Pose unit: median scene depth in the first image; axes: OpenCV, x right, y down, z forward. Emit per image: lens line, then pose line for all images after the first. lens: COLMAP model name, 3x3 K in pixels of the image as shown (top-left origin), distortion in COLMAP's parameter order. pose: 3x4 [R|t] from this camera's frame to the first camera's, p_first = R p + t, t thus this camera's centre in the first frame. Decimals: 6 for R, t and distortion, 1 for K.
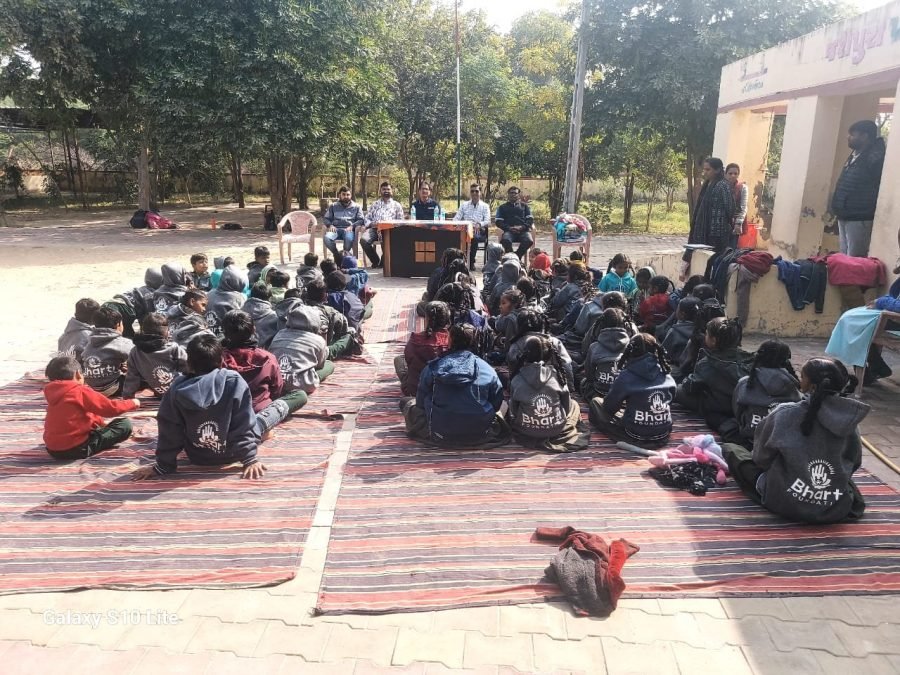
lens RADIAL K [[661.2, 0, 448.5], [0, 661.2, 337.9], [0, 0, 1]] dist [0.049767, -0.040963]
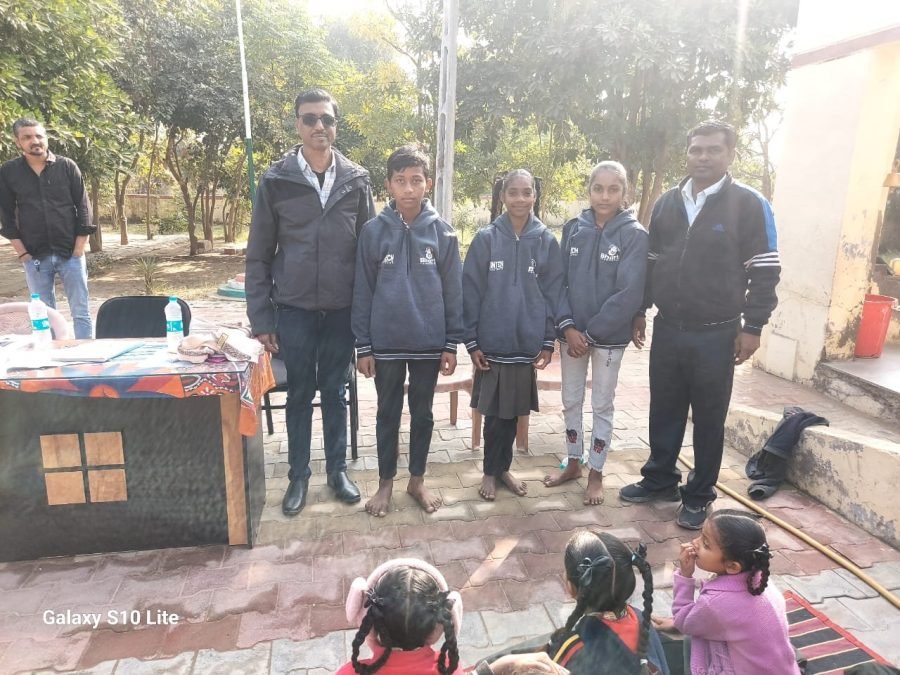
lens RADIAL K [[661.2, 0, 448.5], [0, 661.2, 337.9], [0, 0, 1]] dist [0.049767, -0.040963]
pose [[0.964658, -0.051575, 0.258408, 0.064332], [0.059518, 0.997962, -0.023005, -0.268993], [-0.256695, 0.037572, 0.965762, 1.111490]]
